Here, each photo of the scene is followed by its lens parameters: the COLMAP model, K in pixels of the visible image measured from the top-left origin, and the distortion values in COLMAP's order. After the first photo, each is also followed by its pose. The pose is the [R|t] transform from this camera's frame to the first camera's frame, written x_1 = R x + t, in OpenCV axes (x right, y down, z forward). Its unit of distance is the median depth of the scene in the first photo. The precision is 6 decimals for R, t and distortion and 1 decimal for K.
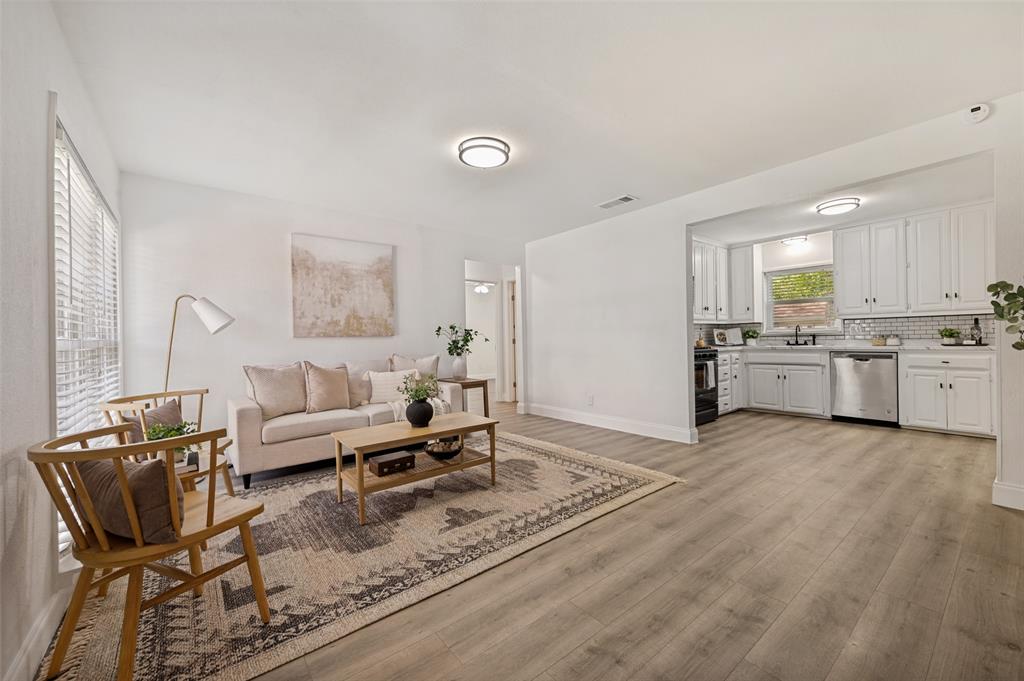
lens RADIAL K [[408.9, 0, 509.5], [0, 408.9, 341.5], [0, 0, 1]] dist [-0.000330, -0.000865]
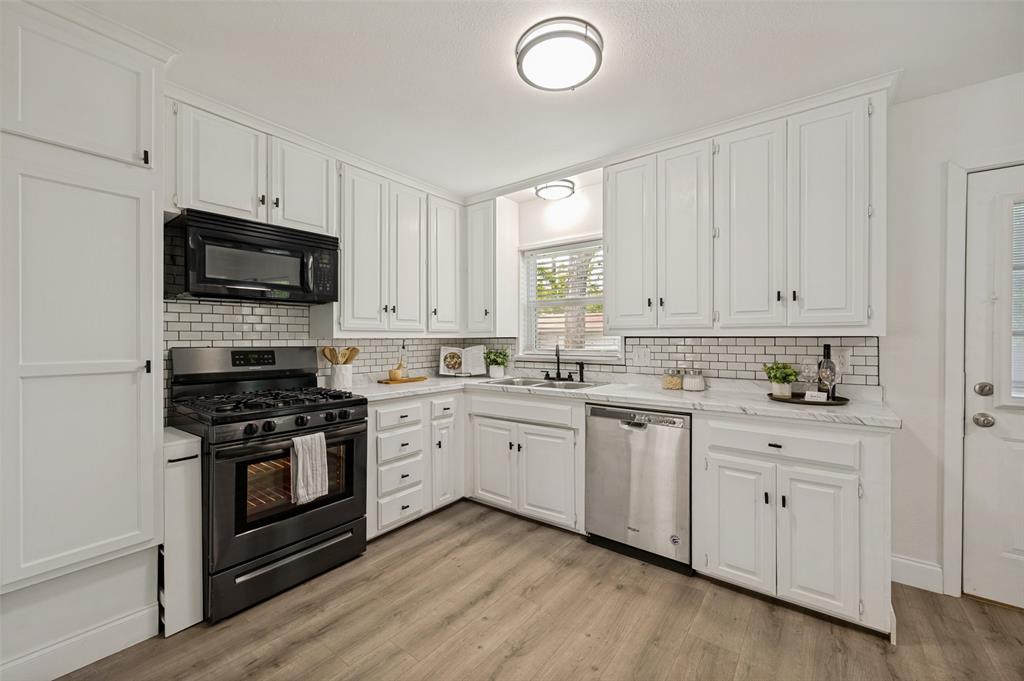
lens RADIAL K [[408.9, 0, 515.3], [0, 408.9, 339.7], [0, 0, 1]] dist [-0.000330, -0.000865]
pose [[0.967898, 0.017832, 0.250712, 0.529181], [-0.015963, 0.999828, -0.009488, -0.041847], [-0.250838, 0.005181, 0.968015, 0.496961]]
